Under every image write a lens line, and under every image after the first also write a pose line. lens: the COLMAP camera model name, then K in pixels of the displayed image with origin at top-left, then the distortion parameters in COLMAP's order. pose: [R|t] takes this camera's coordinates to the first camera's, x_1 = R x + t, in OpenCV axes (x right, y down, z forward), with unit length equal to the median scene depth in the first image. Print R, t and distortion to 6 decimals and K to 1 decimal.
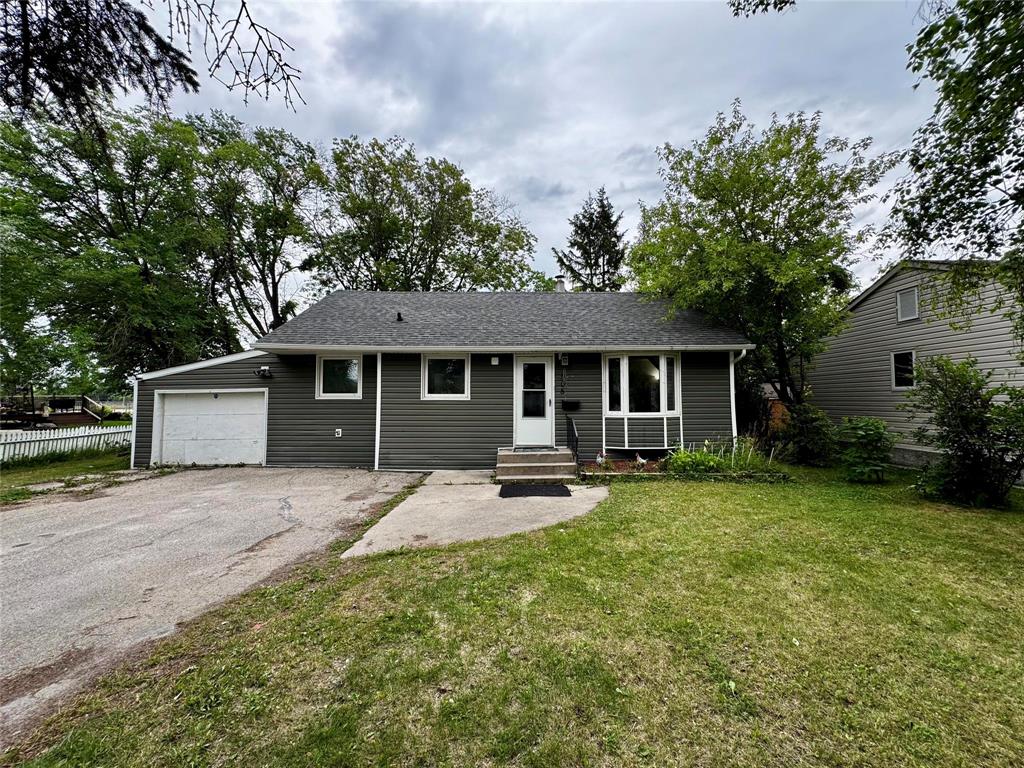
lens RADIAL K [[408.1, 0, 515.3], [0, 408.1, 385.3], [0, 0, 1]] dist [-0.002845, 0.000492]
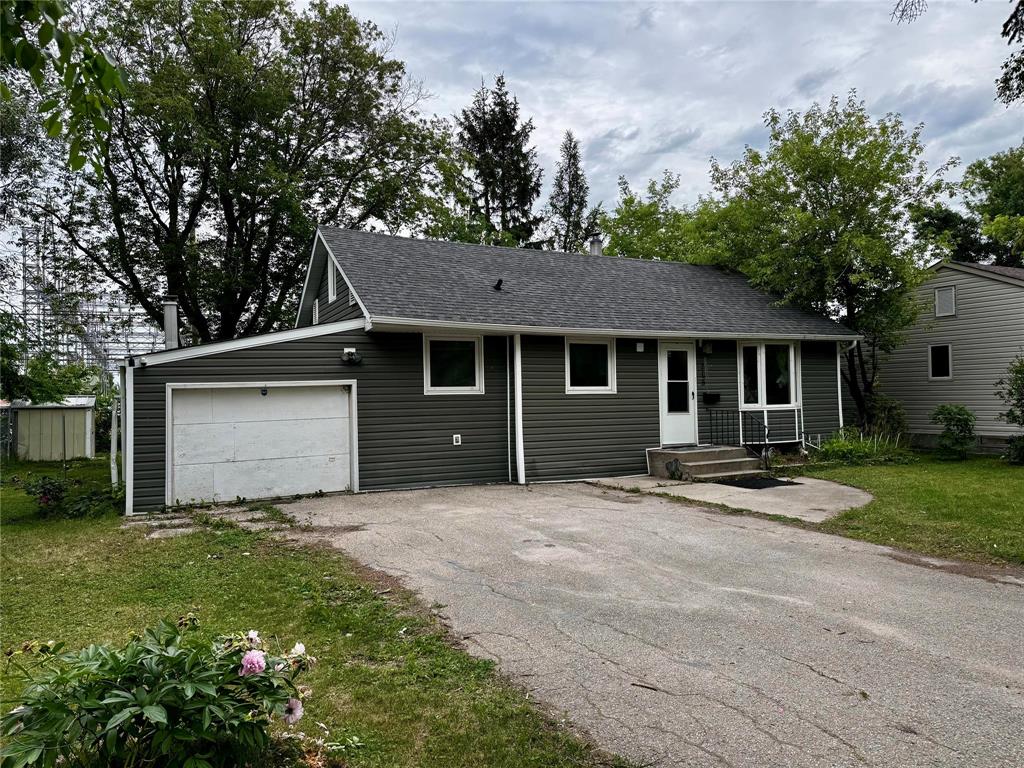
lens RADIAL K [[719.8, 0, 509.6], [0, 719.8, 379.1], [0, 0, 1]] dist [0.052042, -0.068822]
pose [[0.892533, -0.002302, 0.450975, -0.969534], [-0.003192, 0.999930, 0.011422, -0.009407], [-0.450970, -0.011634, 0.892463, -0.216521]]
